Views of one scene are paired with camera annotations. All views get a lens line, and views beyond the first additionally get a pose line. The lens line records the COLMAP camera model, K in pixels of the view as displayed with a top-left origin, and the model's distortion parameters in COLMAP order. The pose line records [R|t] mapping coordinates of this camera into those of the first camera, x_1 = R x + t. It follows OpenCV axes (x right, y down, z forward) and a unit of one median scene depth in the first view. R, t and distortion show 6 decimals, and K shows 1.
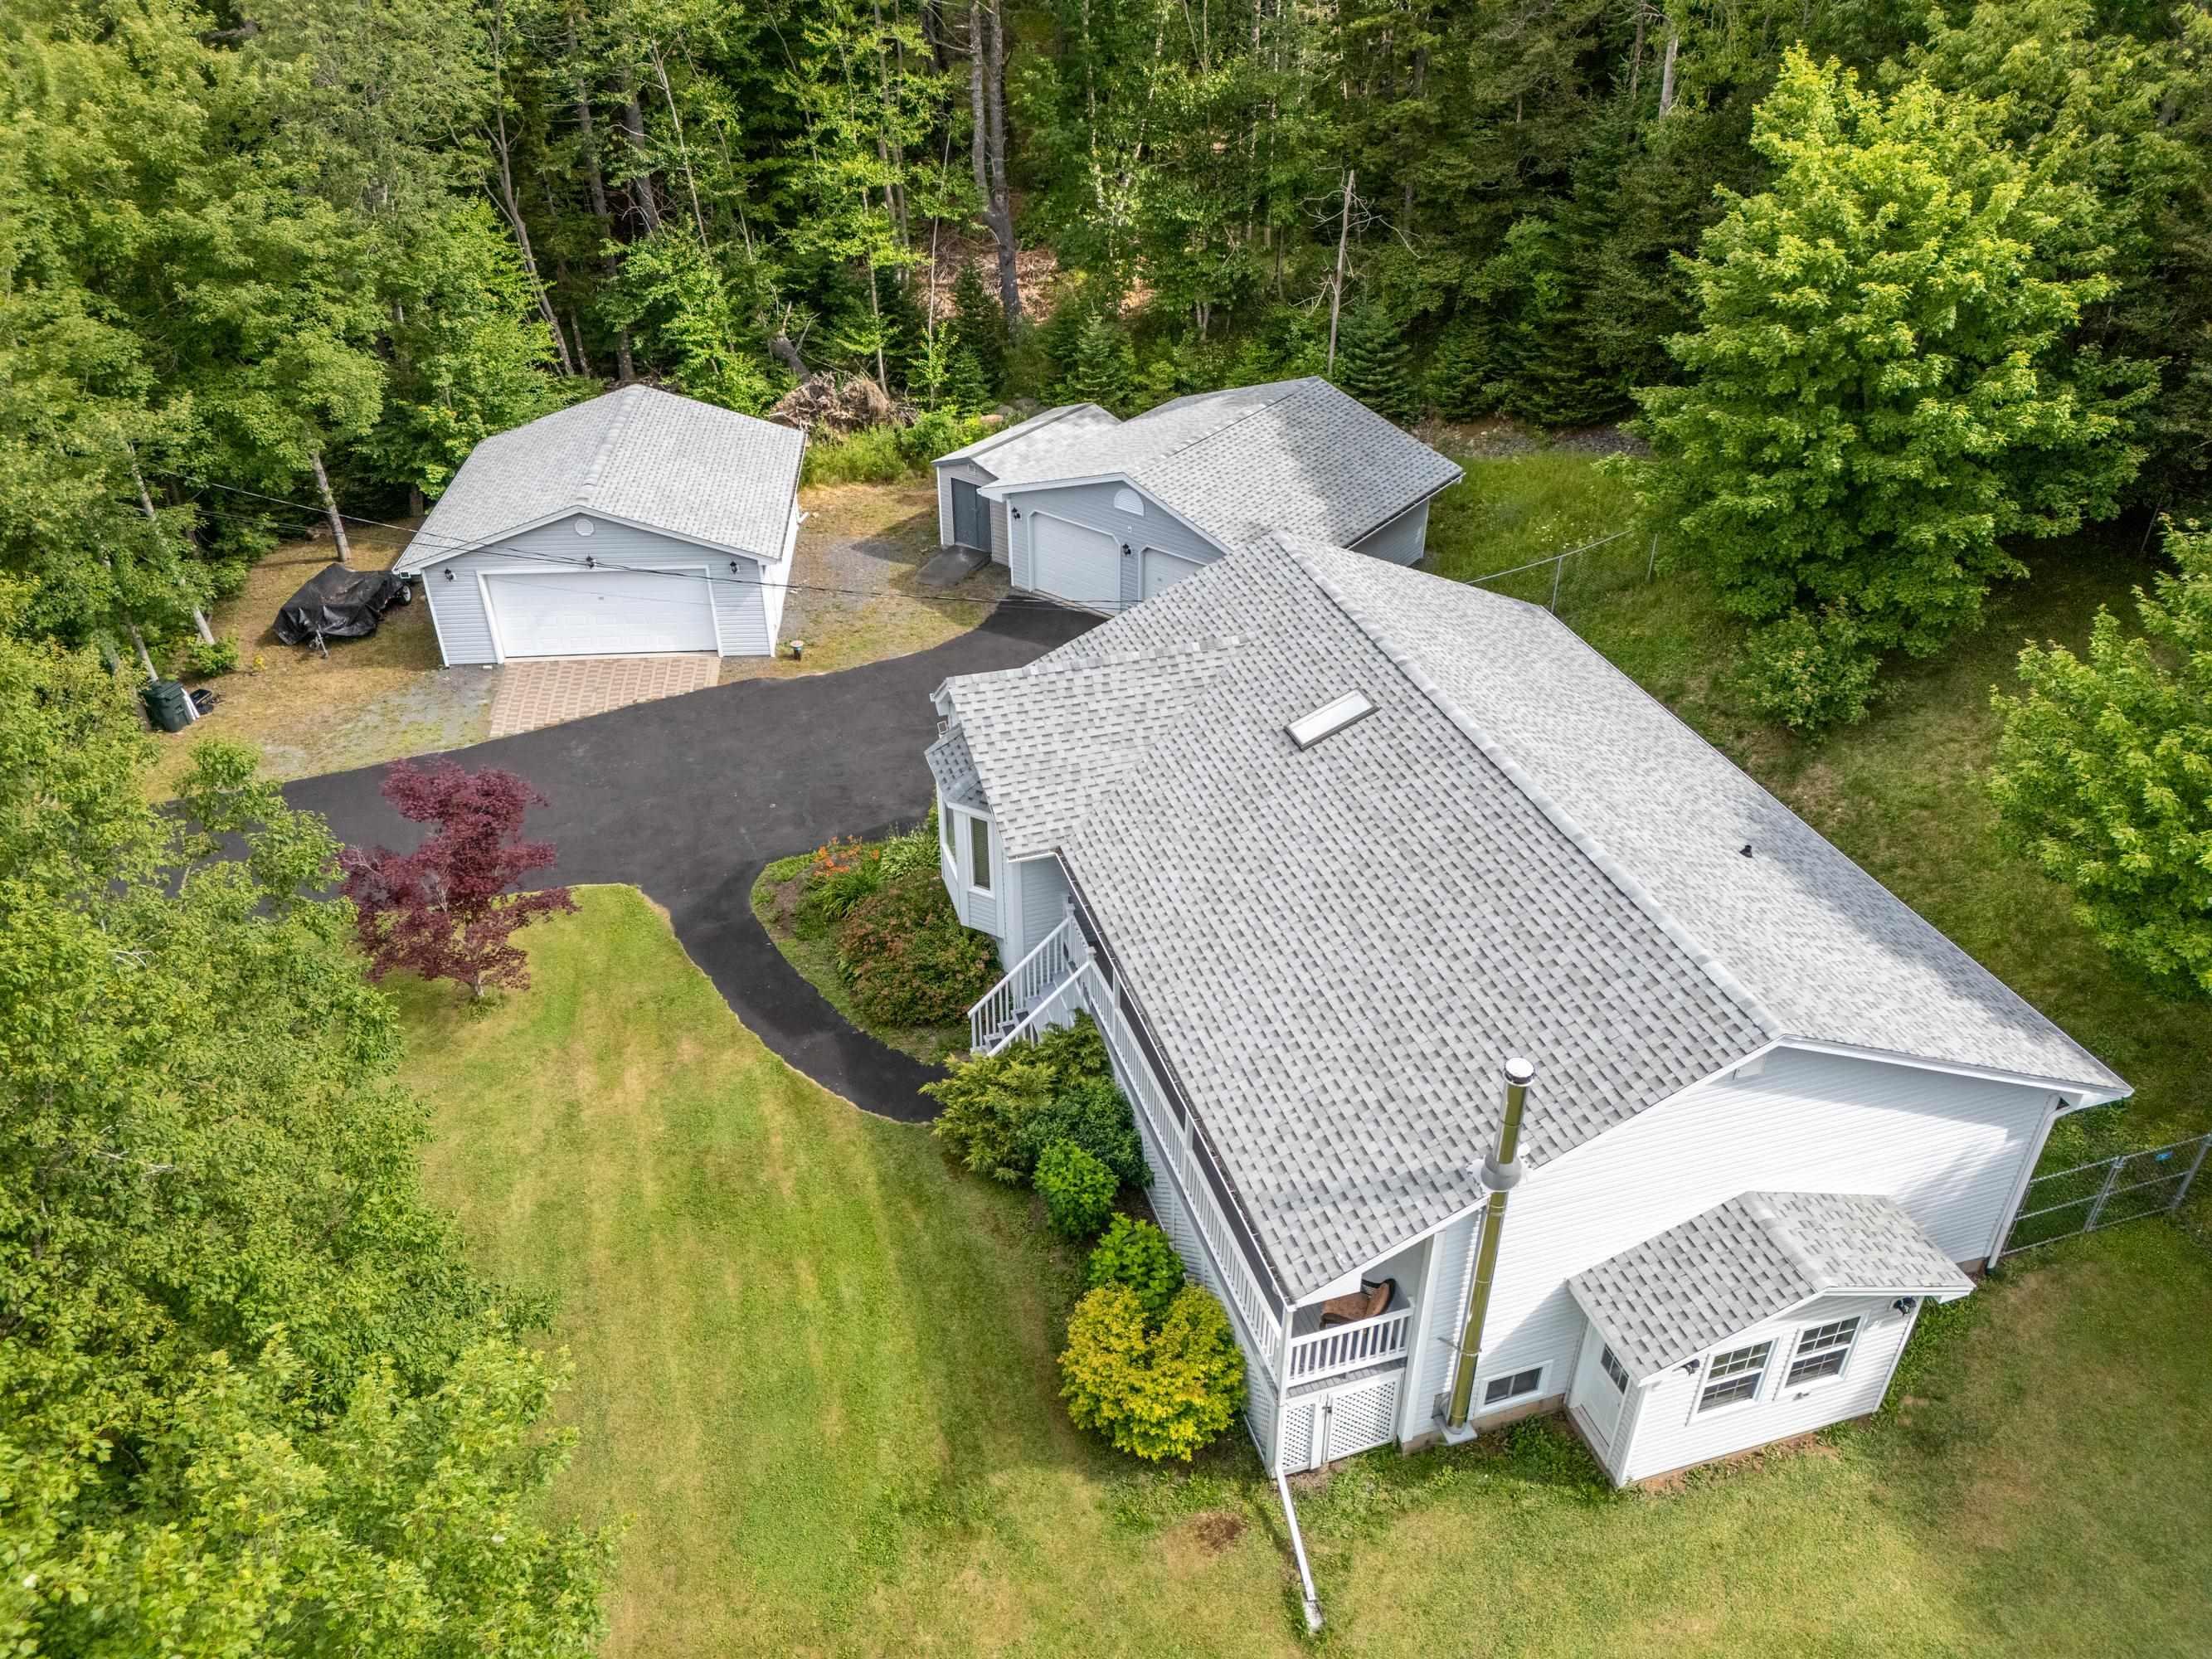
lens RADIAL K [[1635.7, 0, 1106.0], [0, 1635.7, 829.5], [0, 0, 1]] dist [0.070644, -0.053300]
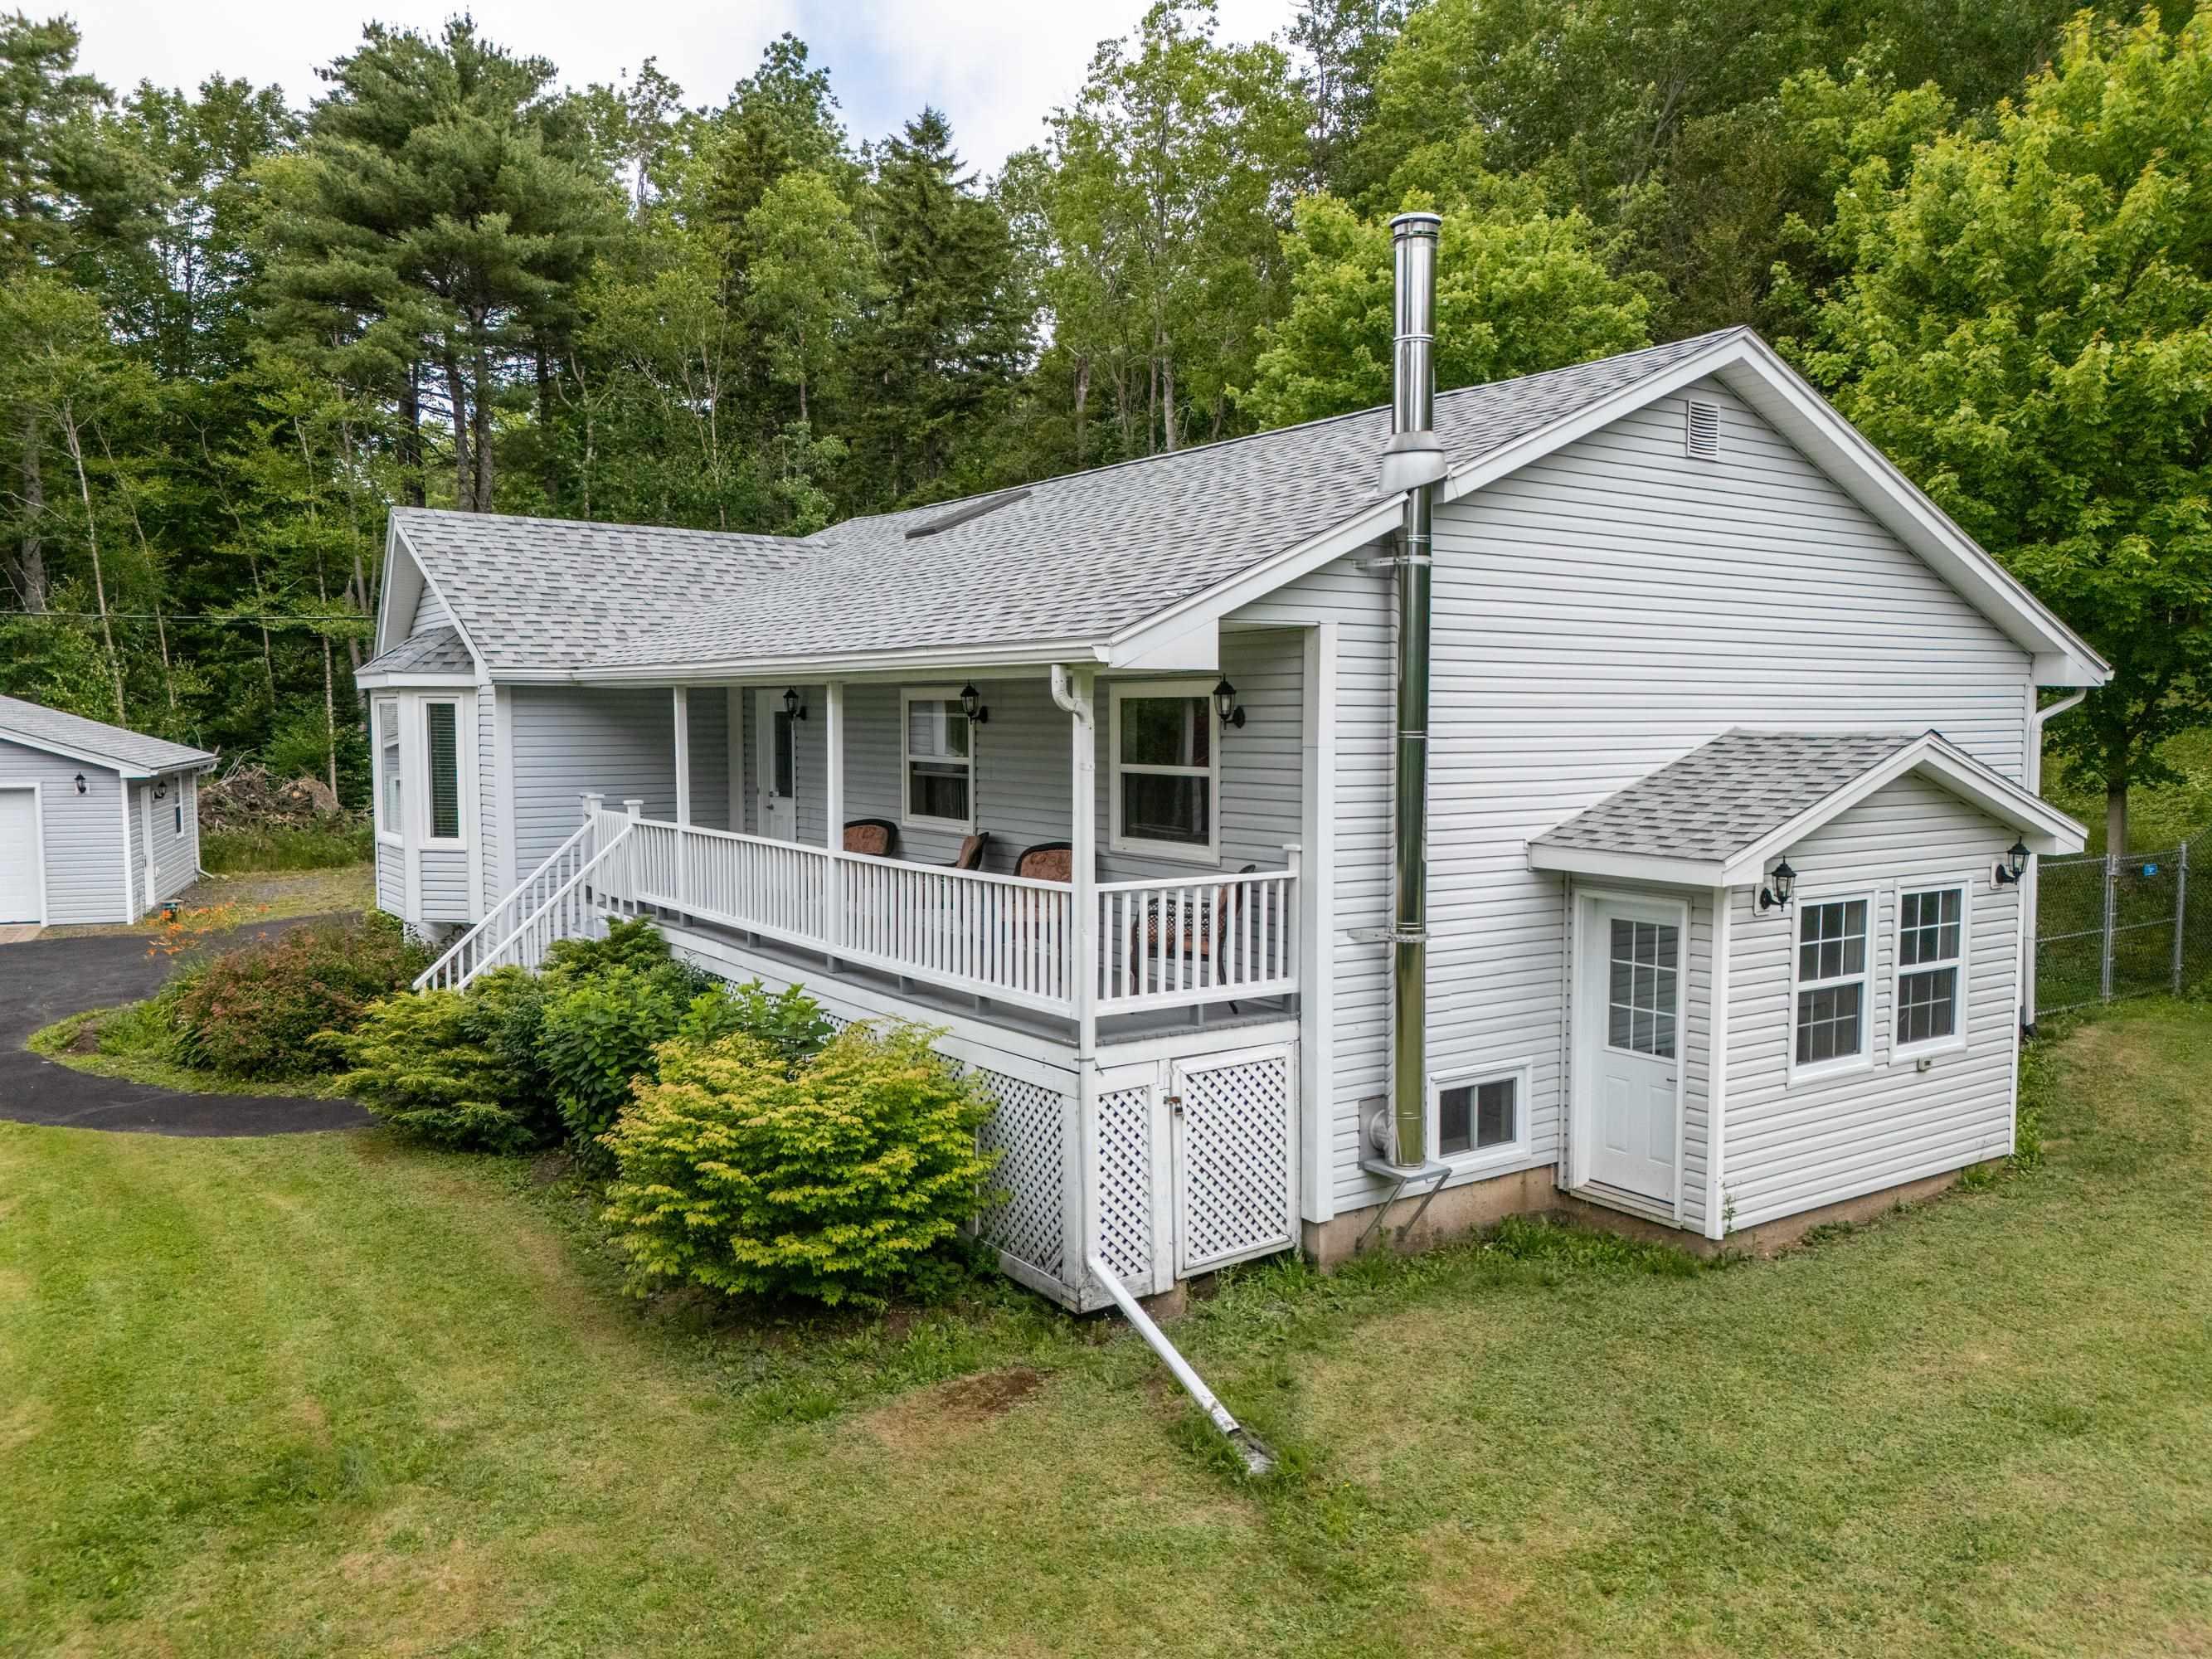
lens RADIAL K [[1635.7, 0, 1106.0], [0, 1635.7, 829.5], [0, 0, 1]] dist [0.070644, -0.053300]
pose [[0.955279, -0.028272, 0.294352, -0.019512], [0.171331, 0.864231, -0.473023, 0.364886], [-0.241015, 0.502300, 0.830425, 0.399082]]
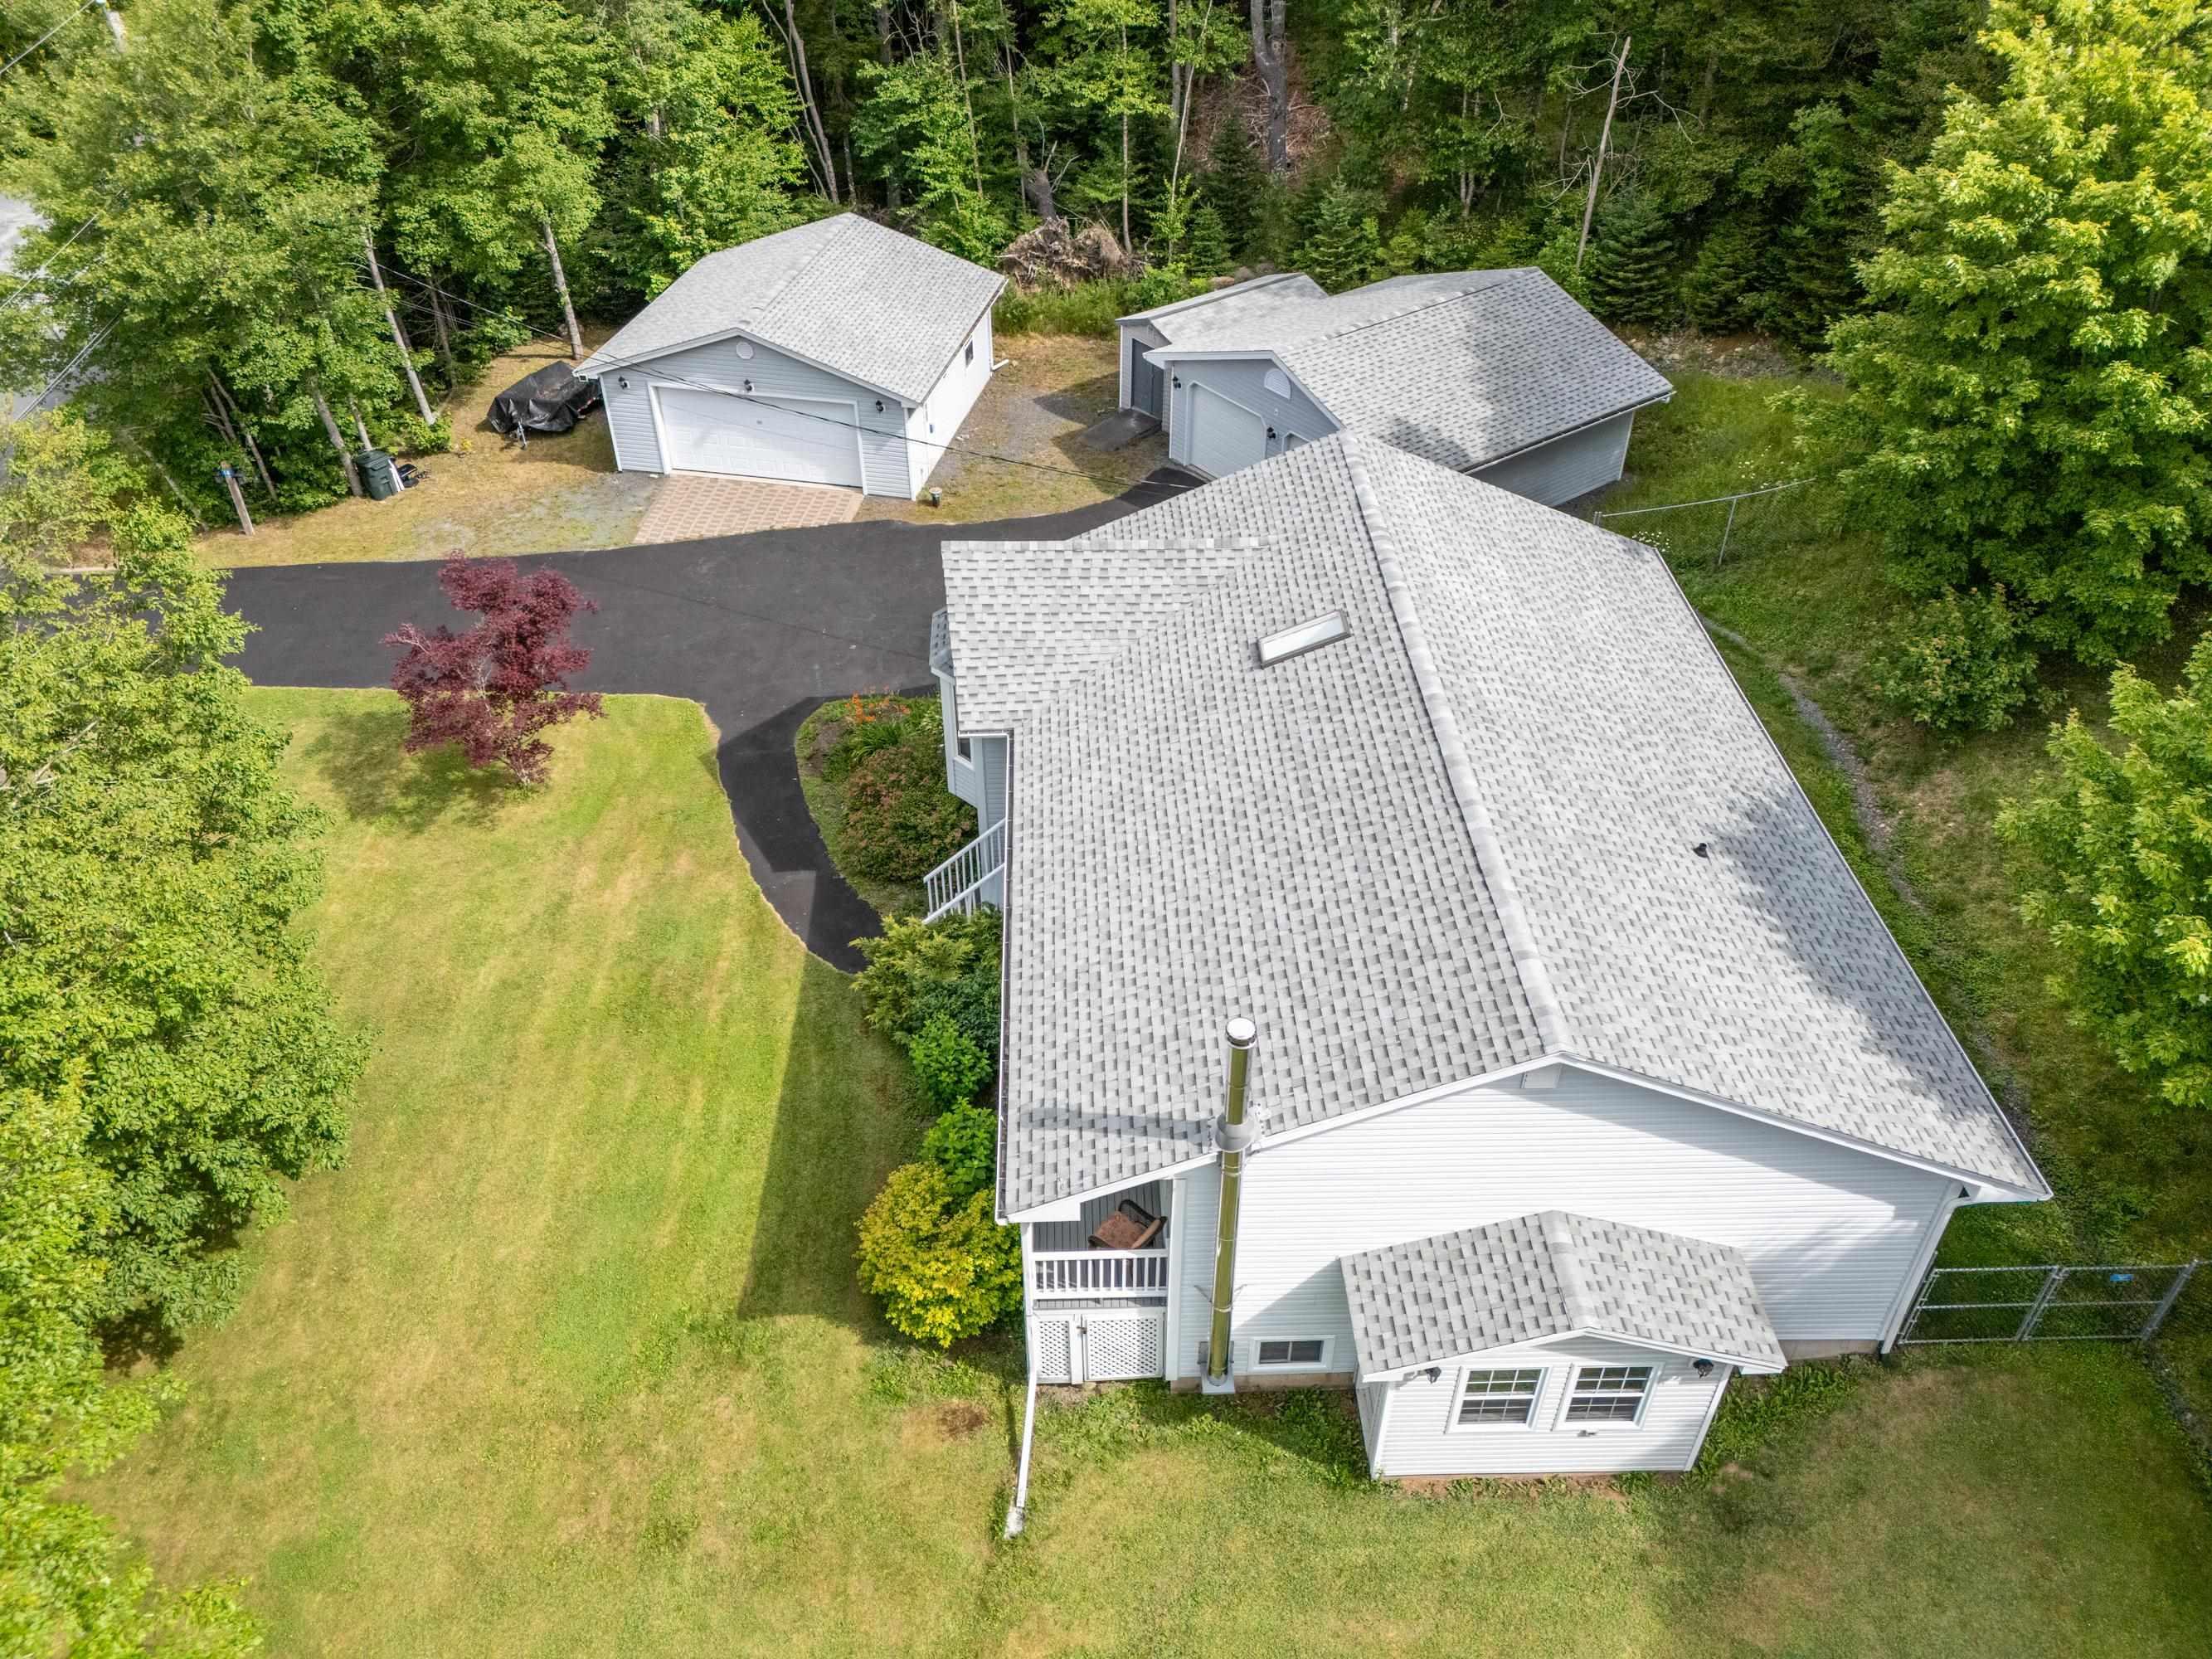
lens RADIAL K [[1635.7, 0, 1106.0], [0, 1635.7, 829.5], [0, 0, 1]] dist [0.070644, -0.053300]
pose [[0.962270, 0.168228, -0.213858, 0.221188], [-0.150487, 0.983861, 0.096808, -0.029828], [0.226693, -0.060973, 0.972056, 0.044368]]
